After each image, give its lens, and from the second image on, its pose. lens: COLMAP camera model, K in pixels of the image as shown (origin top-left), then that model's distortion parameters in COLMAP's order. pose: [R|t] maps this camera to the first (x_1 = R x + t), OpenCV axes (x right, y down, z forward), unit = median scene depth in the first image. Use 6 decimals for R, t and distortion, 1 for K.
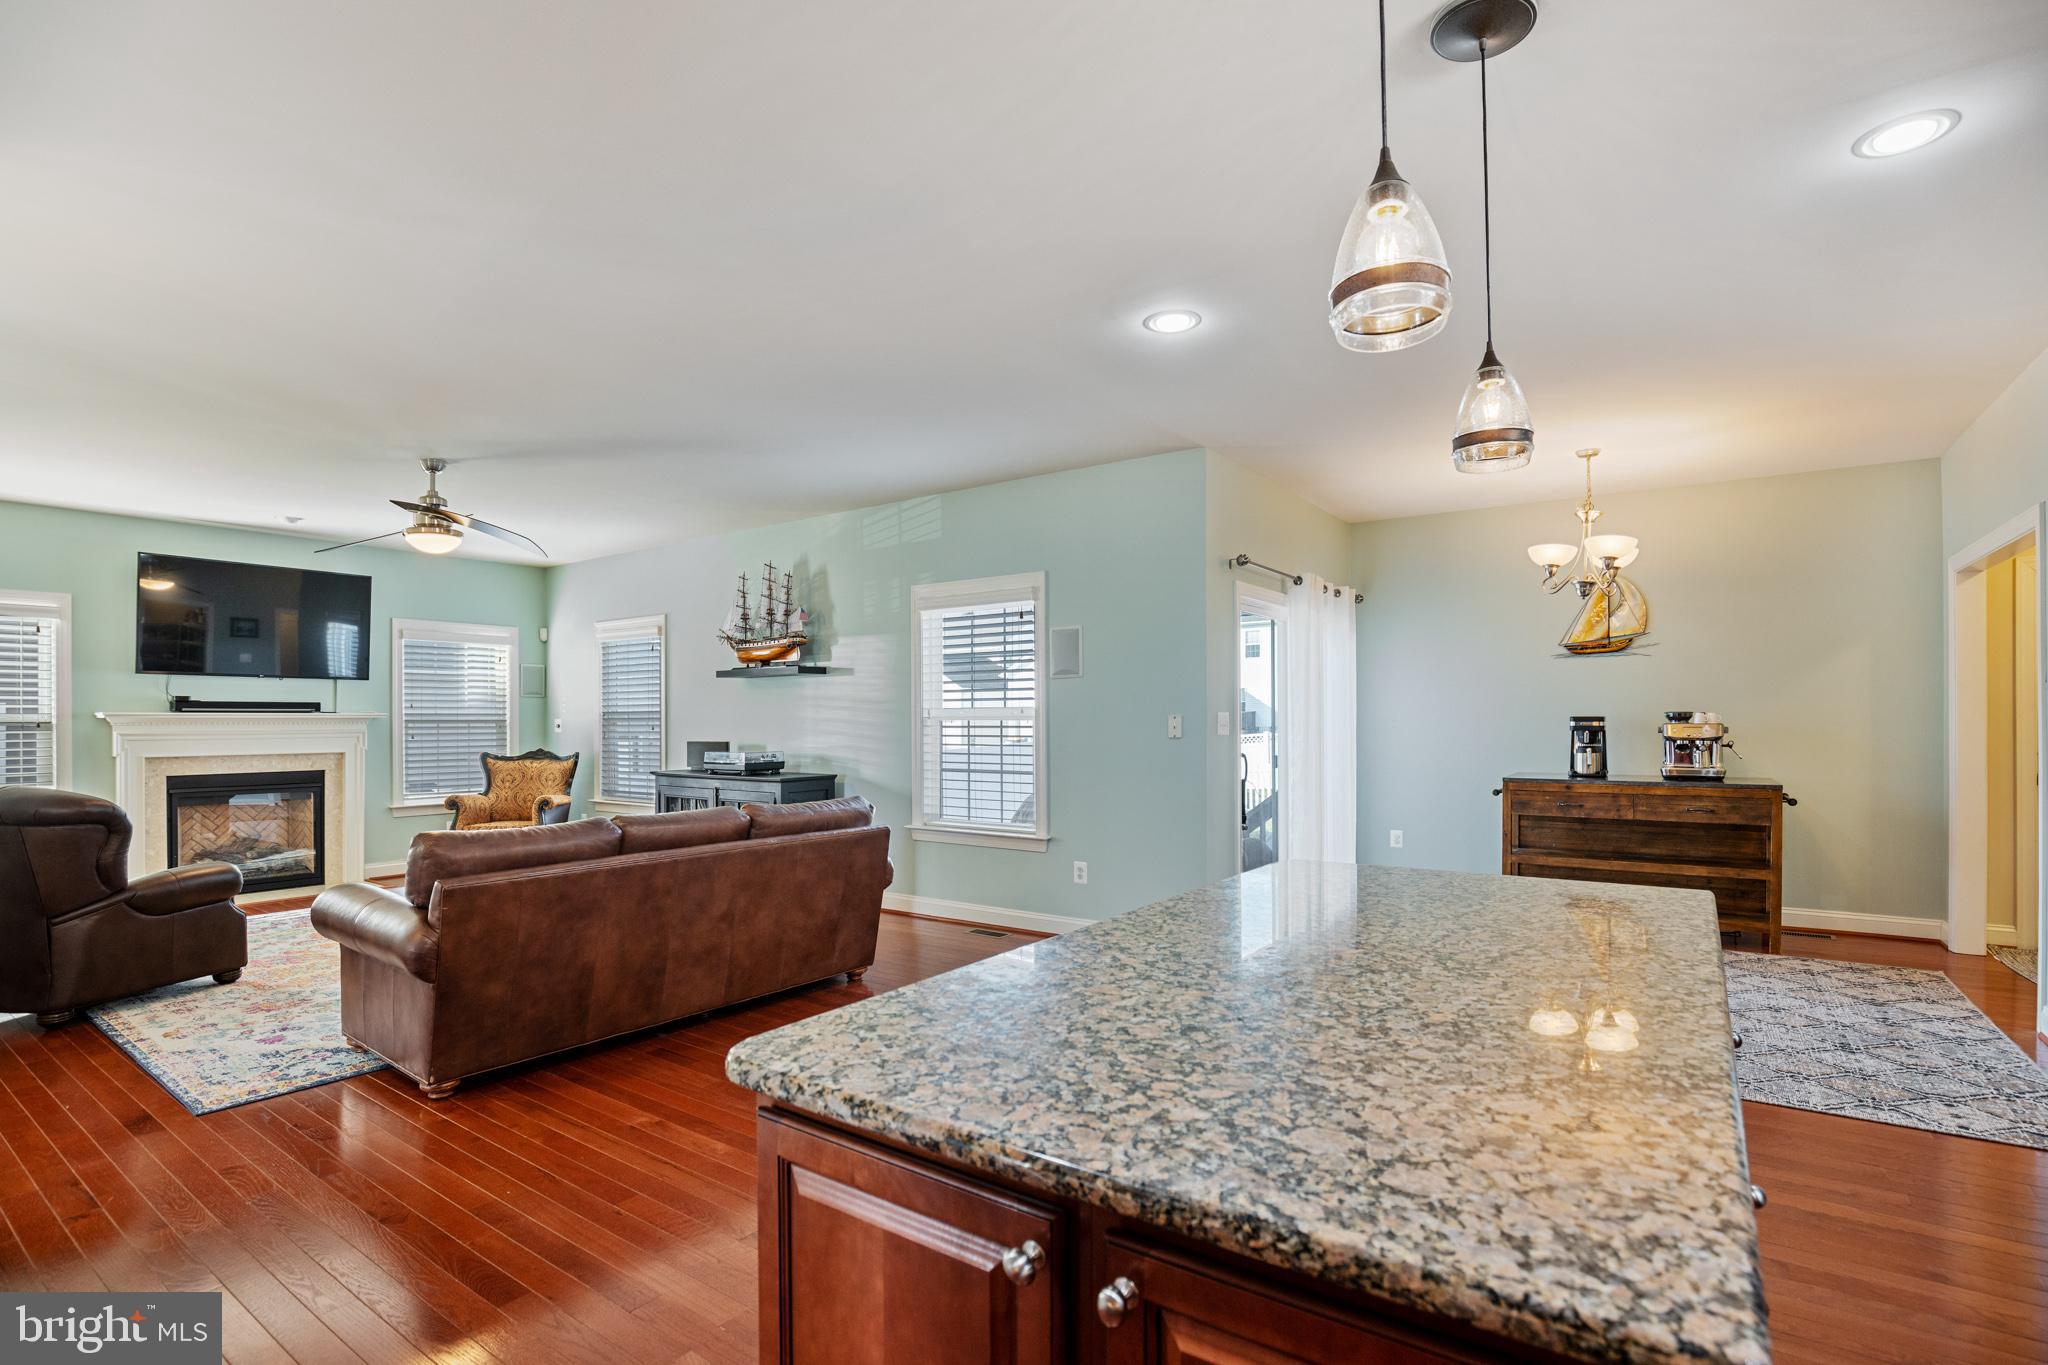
lens RADIAL K [[953.7, 0, 1018.3], [0, 953.7, 715.7], [0, 0, 1]] dist [-0.021988, -0.000142]
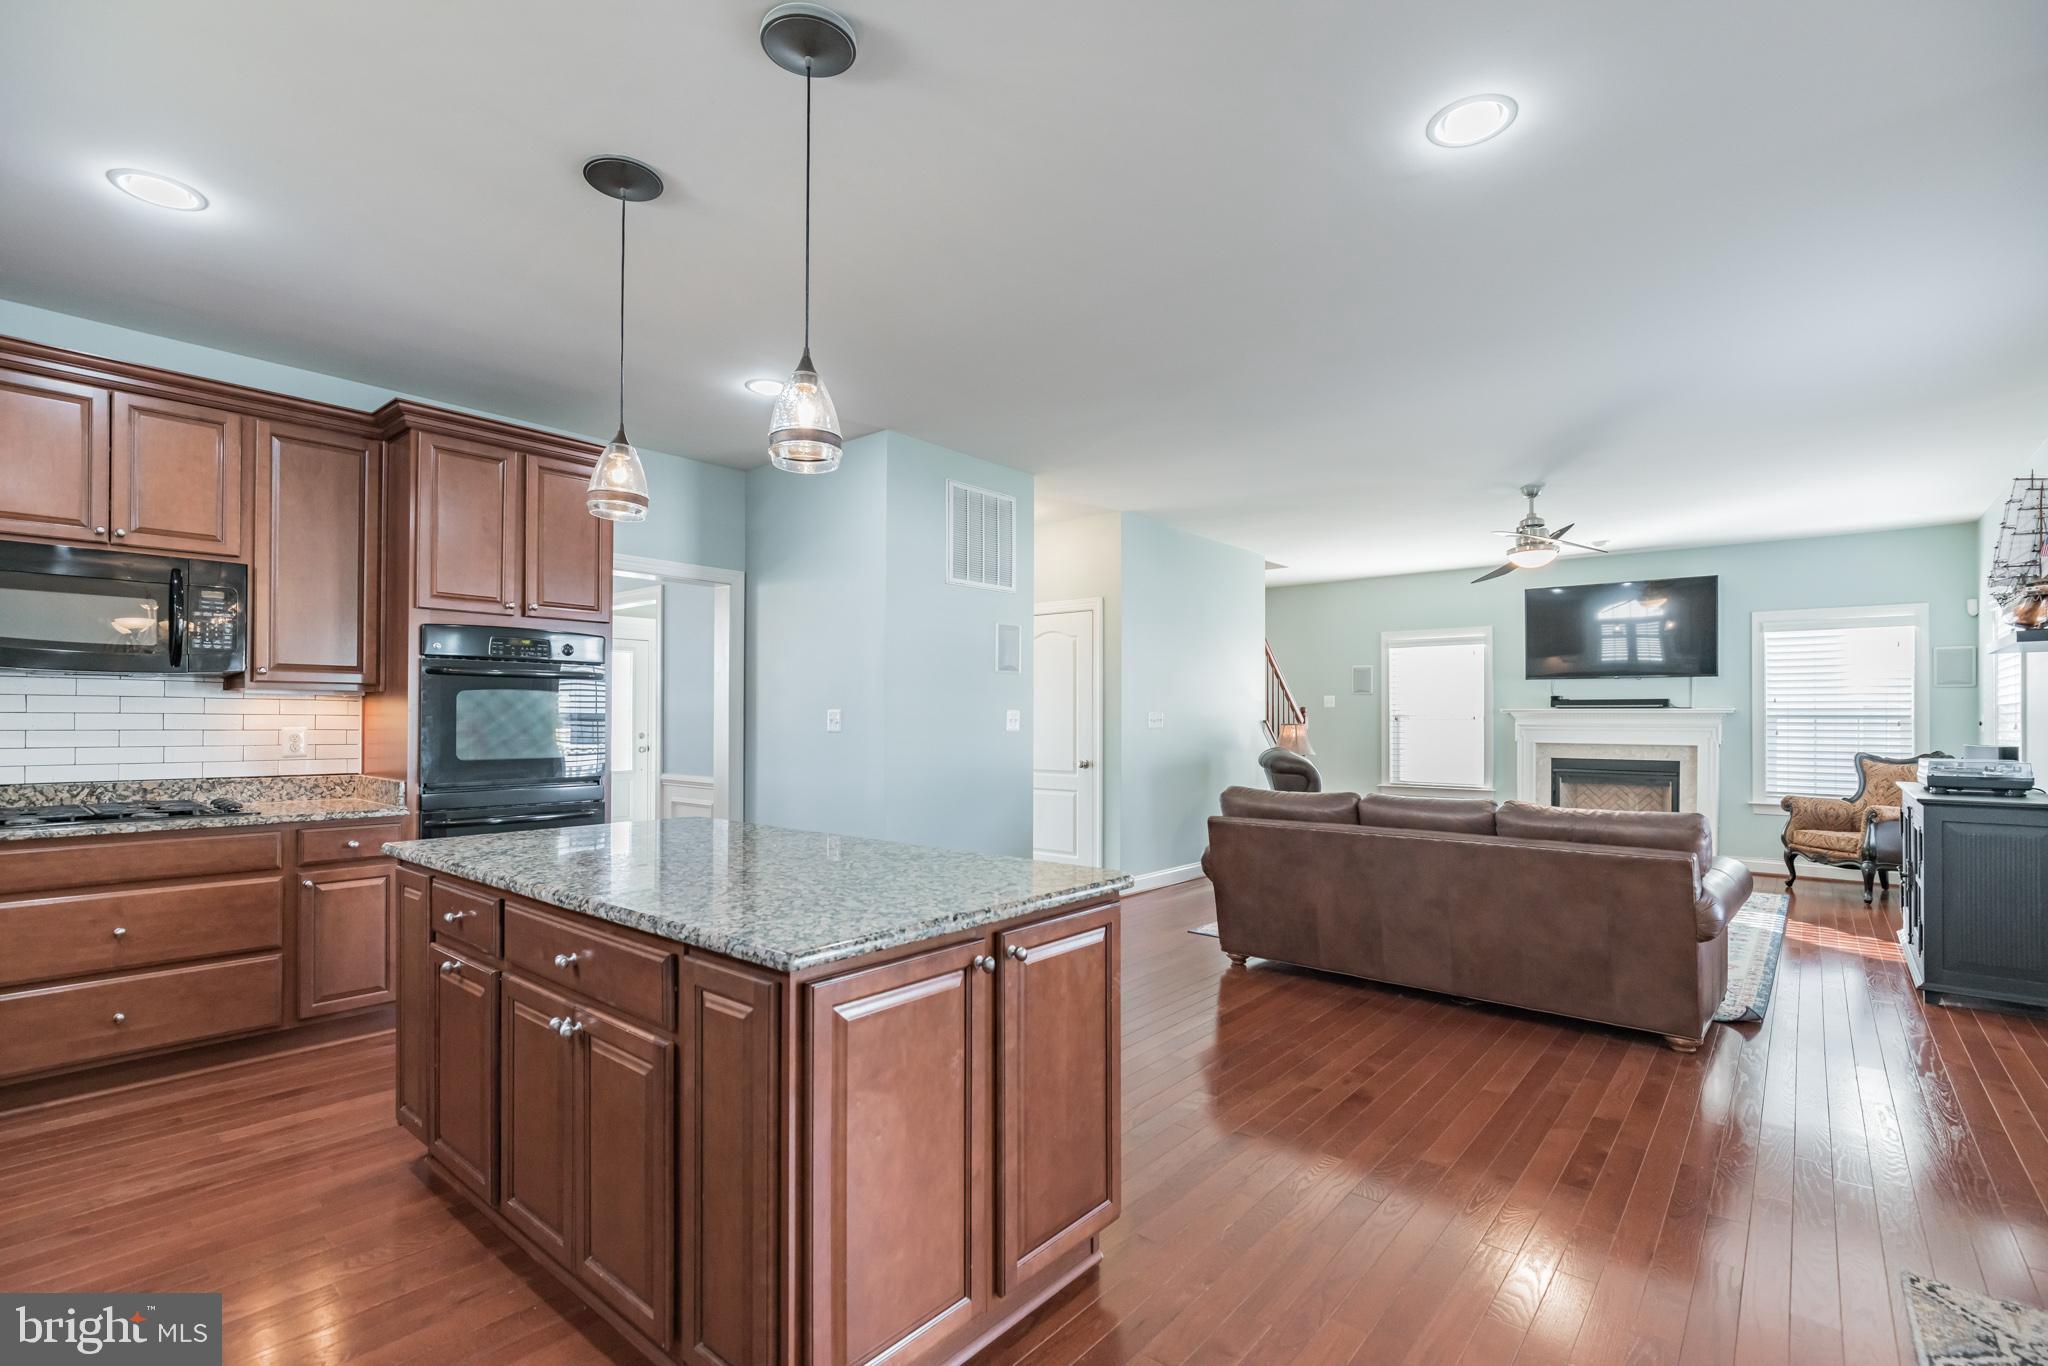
lens RADIAL K [[953.7, 0, 1021.3], [0, 953.7, 699.8], [0, 0, 1]] dist [-0.021988, -0.000142]
pose [[-0.073294, -0.013931, -0.997213, 0.446539], [0.000641, 0.999902, -0.014015, 0.002329], [0.997310, -0.001666, -0.073278, 0.367085]]
